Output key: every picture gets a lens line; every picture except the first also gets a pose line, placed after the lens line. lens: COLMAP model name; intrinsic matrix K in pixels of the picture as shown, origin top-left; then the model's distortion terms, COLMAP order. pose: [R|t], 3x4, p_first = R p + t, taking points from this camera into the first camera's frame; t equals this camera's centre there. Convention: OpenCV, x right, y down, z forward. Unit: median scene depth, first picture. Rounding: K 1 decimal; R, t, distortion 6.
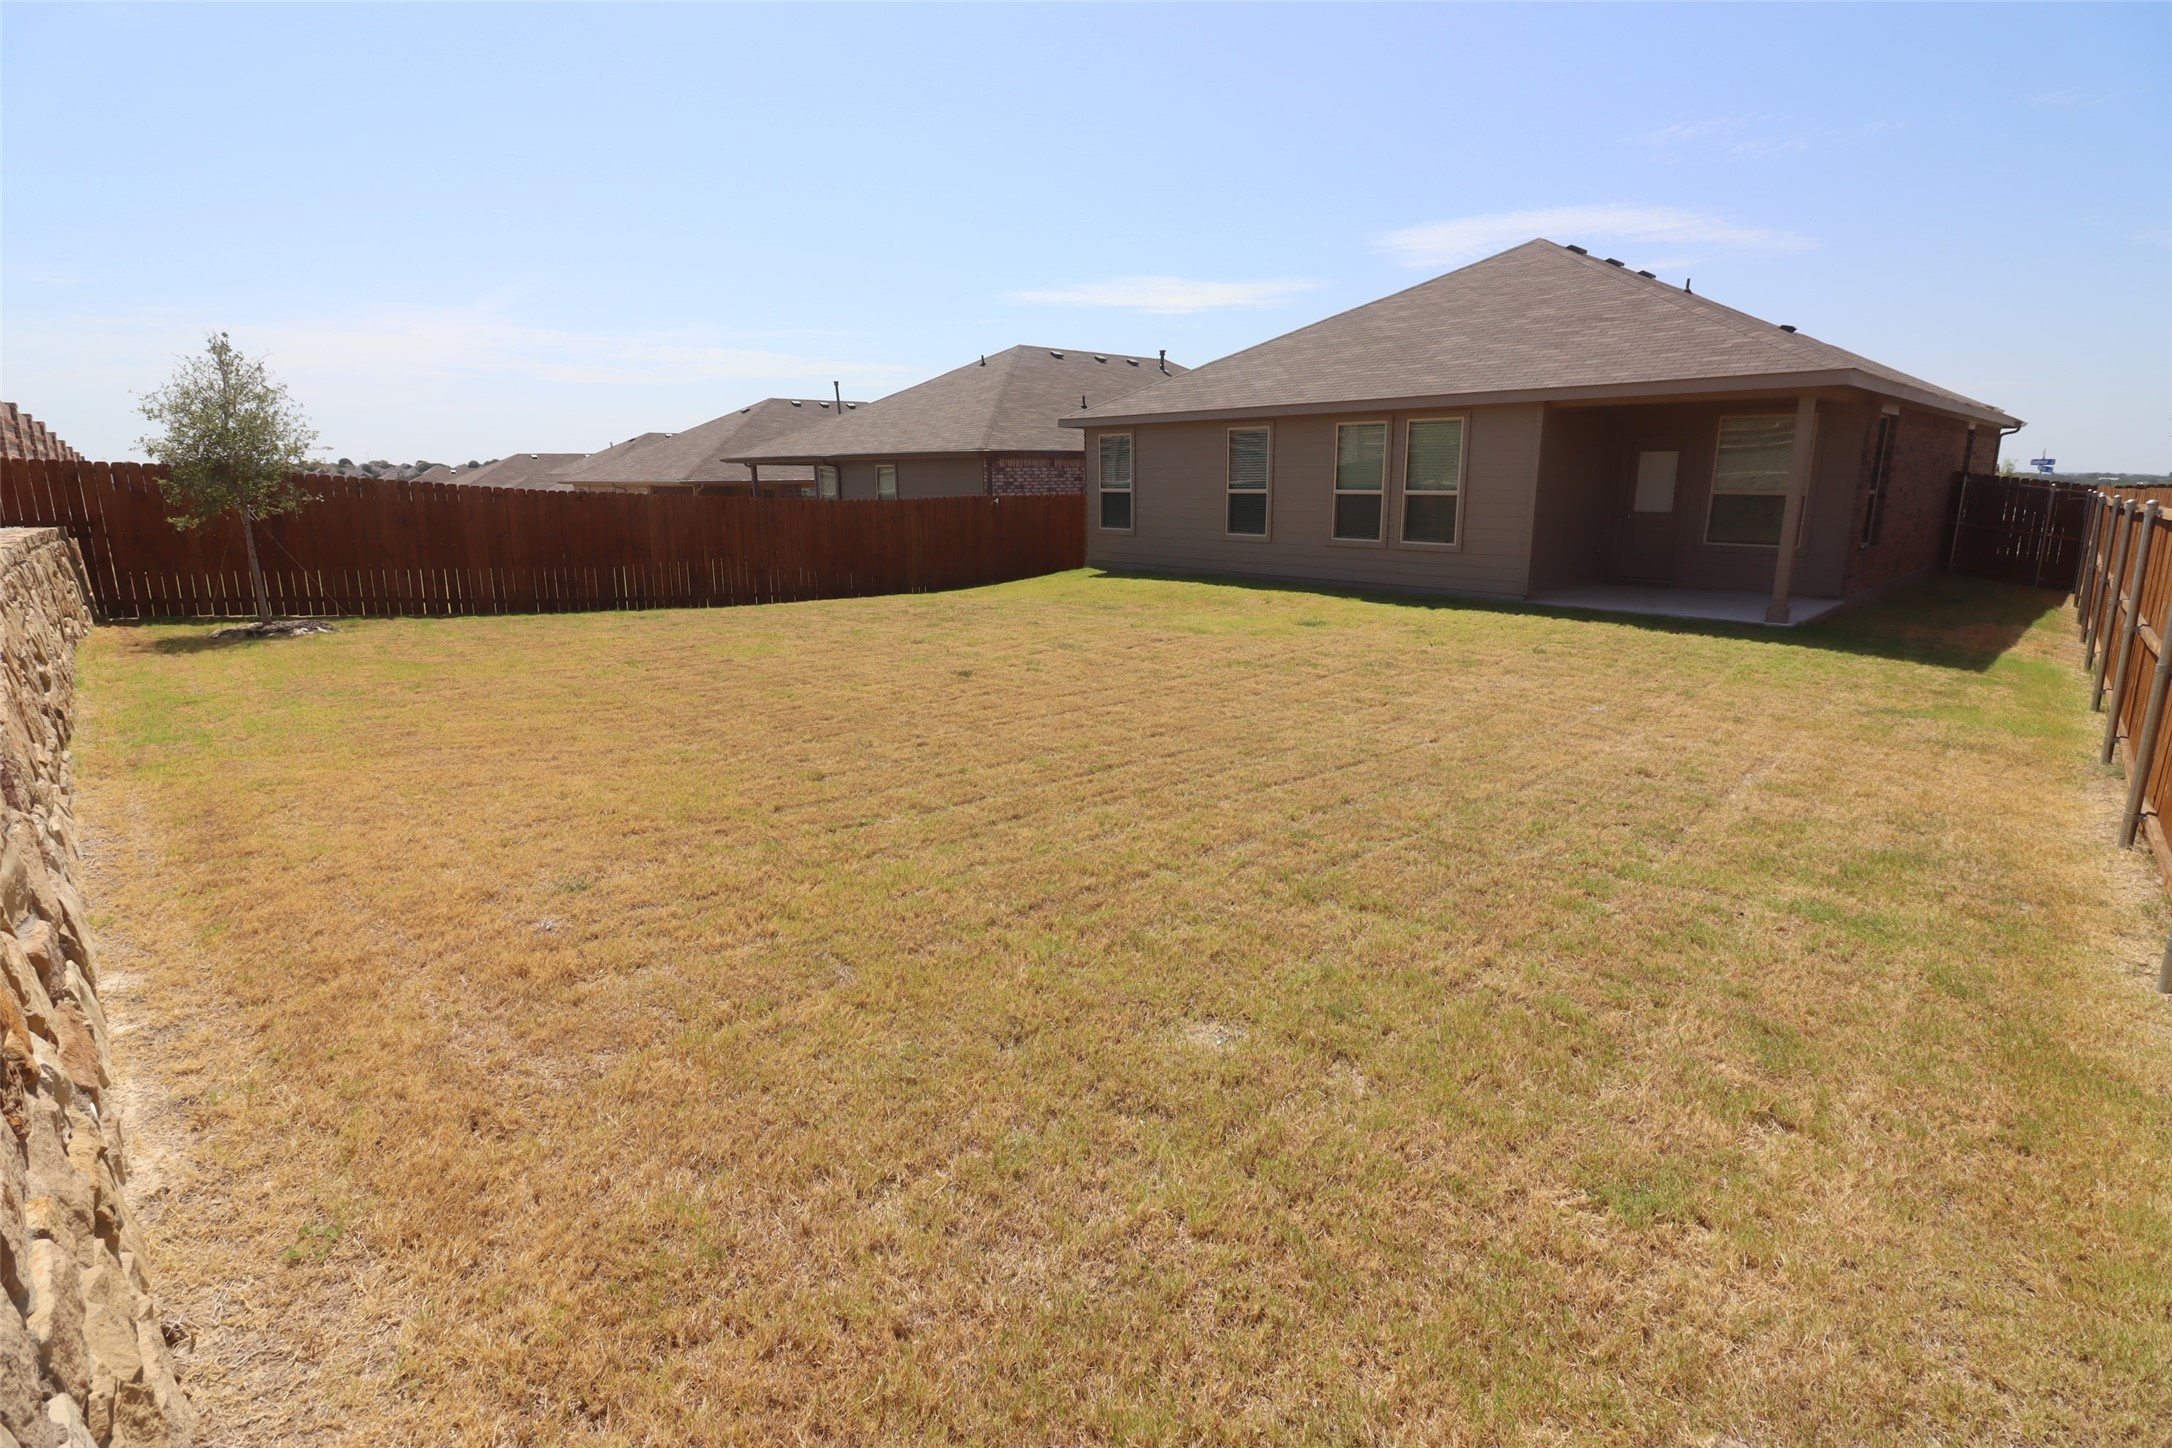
lens RADIAL K [[1029.6, 0, 1093.0], [0, 1029.6, 694.3], [0, 0, 1]] dist [-0.000489, -0.009455]
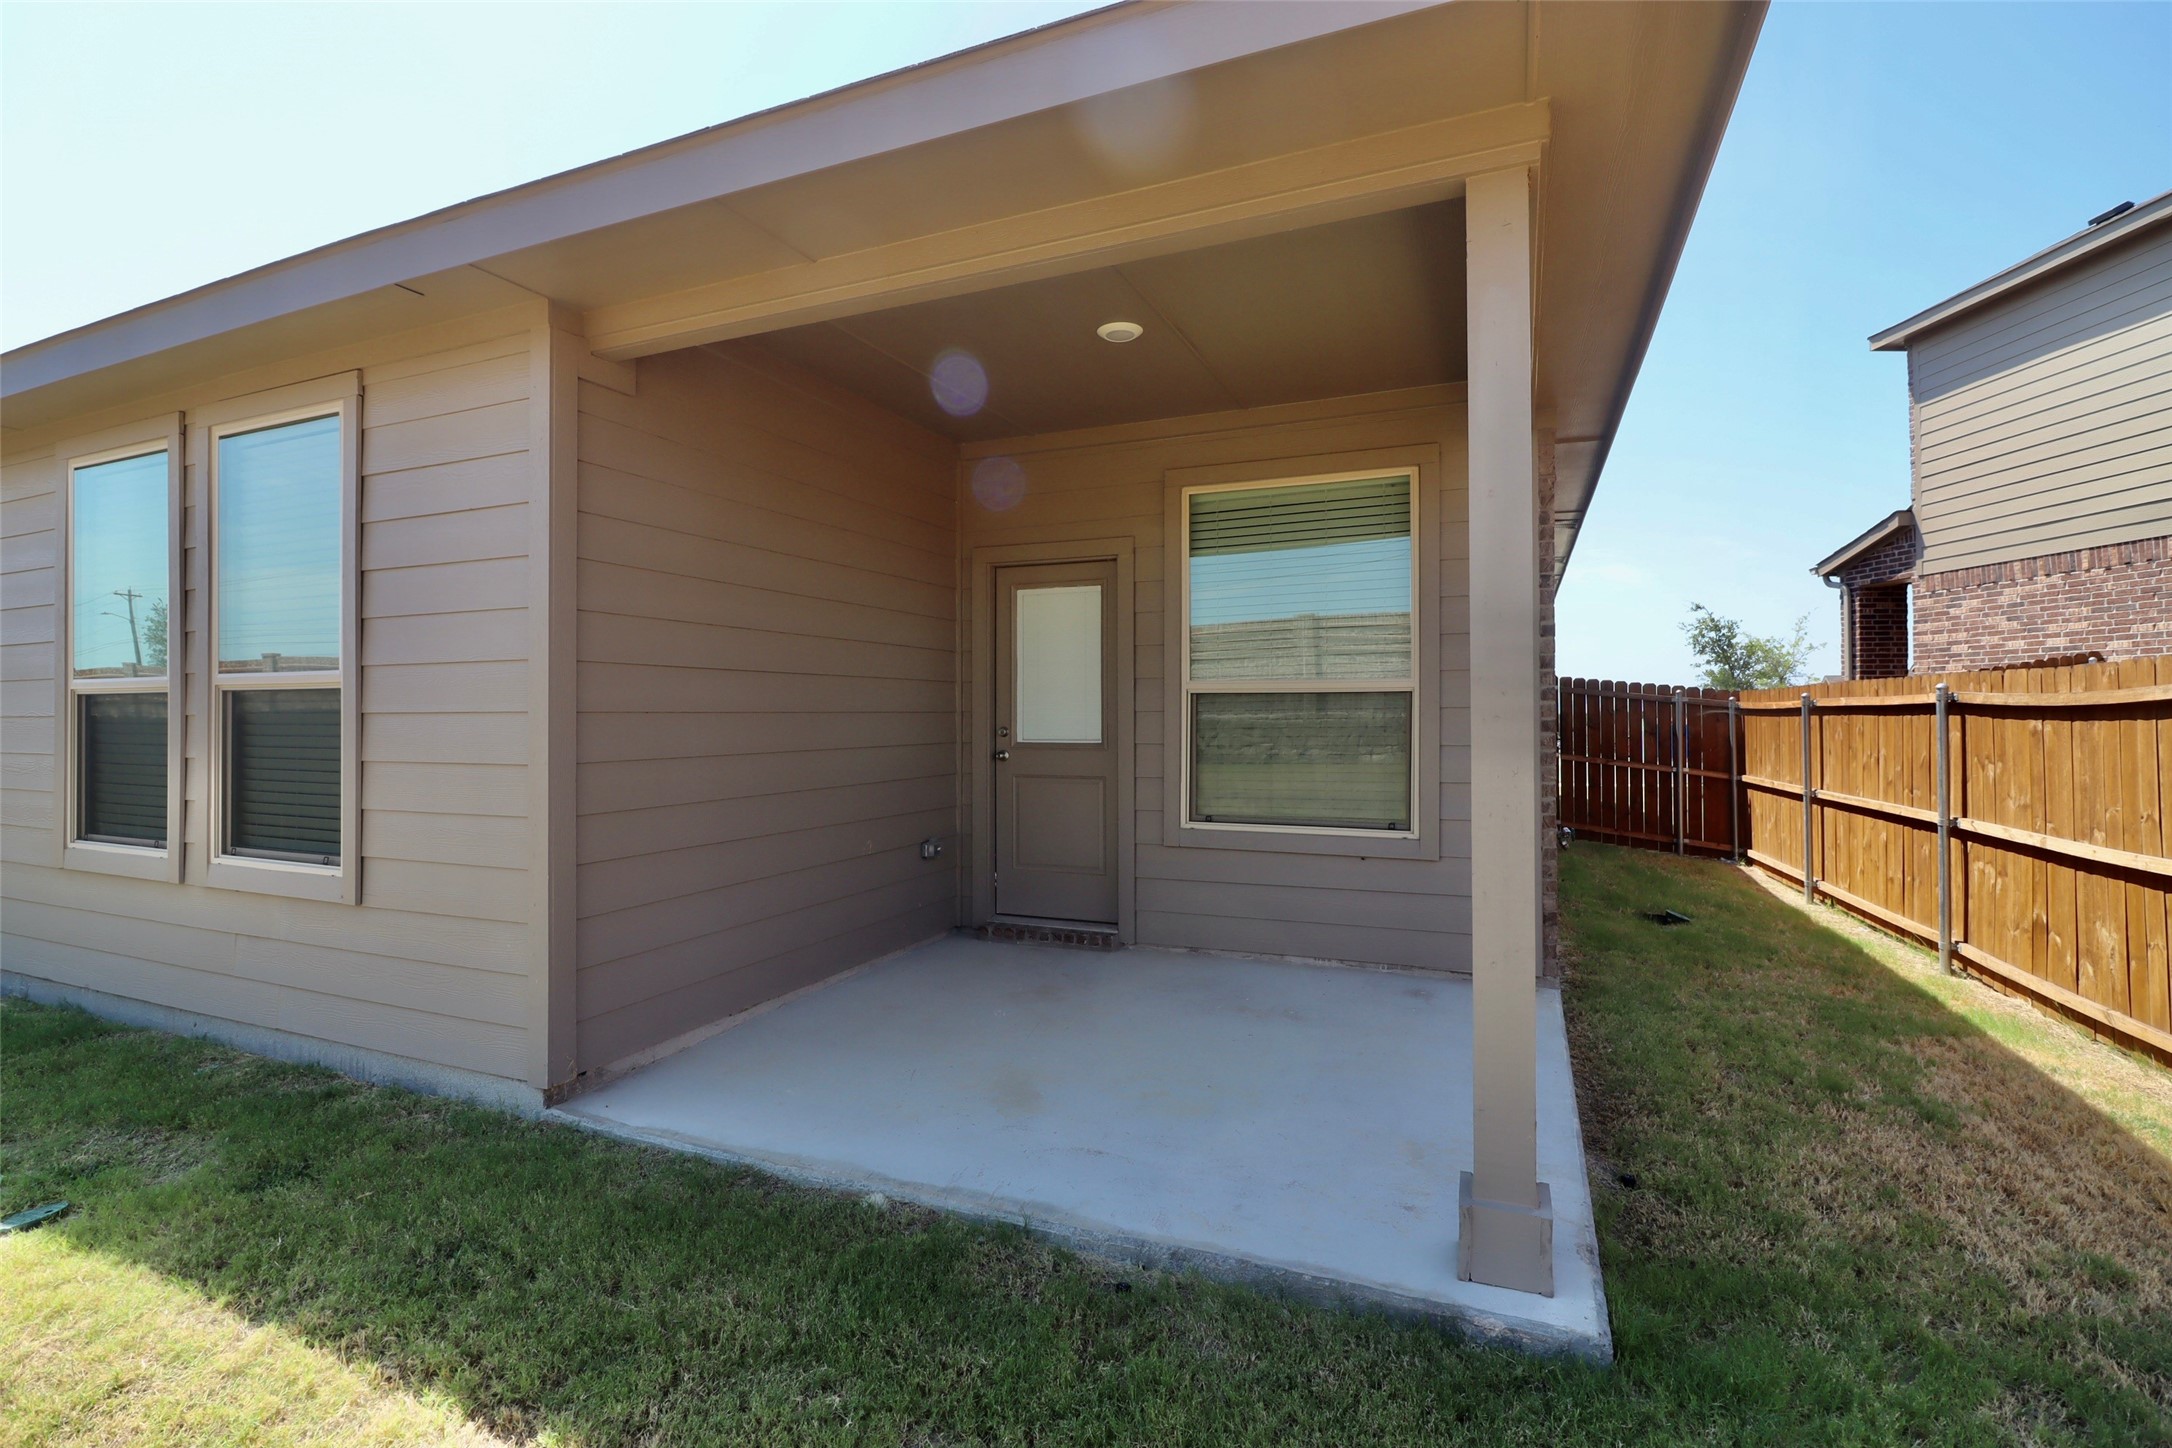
lens RADIAL K [[1005.1, 0, 1098.9], [0, 1005.1, 717.5], [0, 0, 1]] dist [-0.003504, -0.013503]
pose [[0.915171, -0.000029, 0.403066, 0.410836], [0.083968, 0.978074, -0.190581, -0.115483], [-0.394222, 0.208259, 0.895107, 0.666175]]
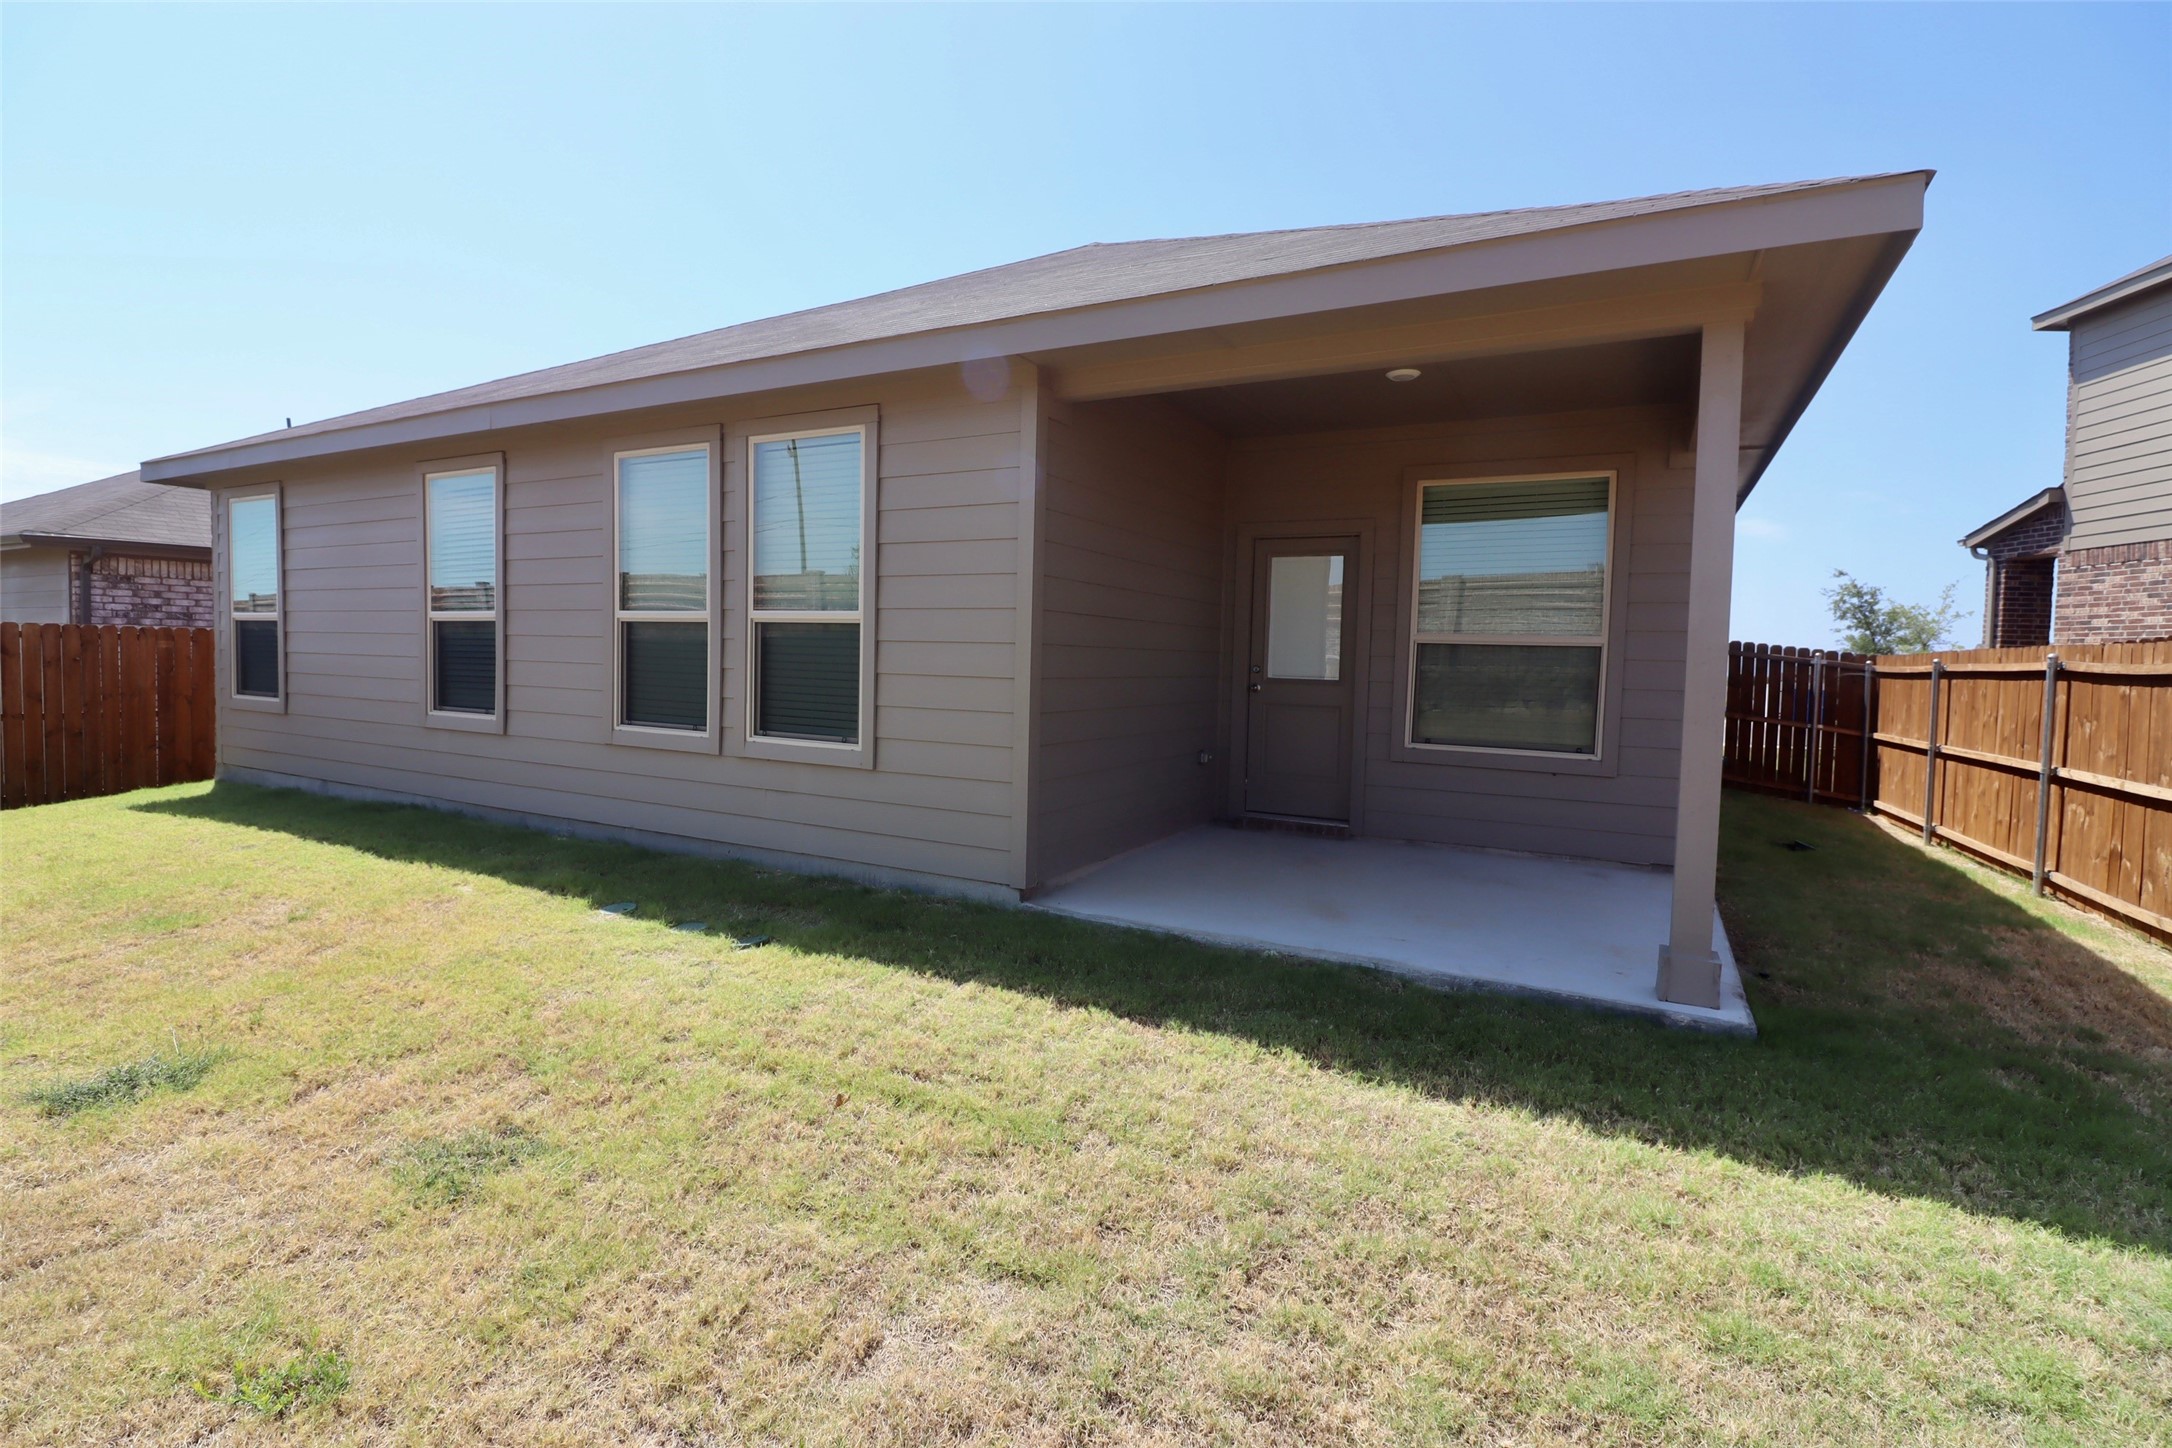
lens RADIAL K [[1005.1, 0, 1098.9], [0, 1005.1, 717.5], [0, 0, 1]] dist [-0.003504, -0.013503]
pose [[0.949273, 0.011315, 0.314251, 0.308100], [0.035544, 0.989087, -0.142983, -0.096279], [-0.312439, 0.146900, 0.938511, 0.595121]]
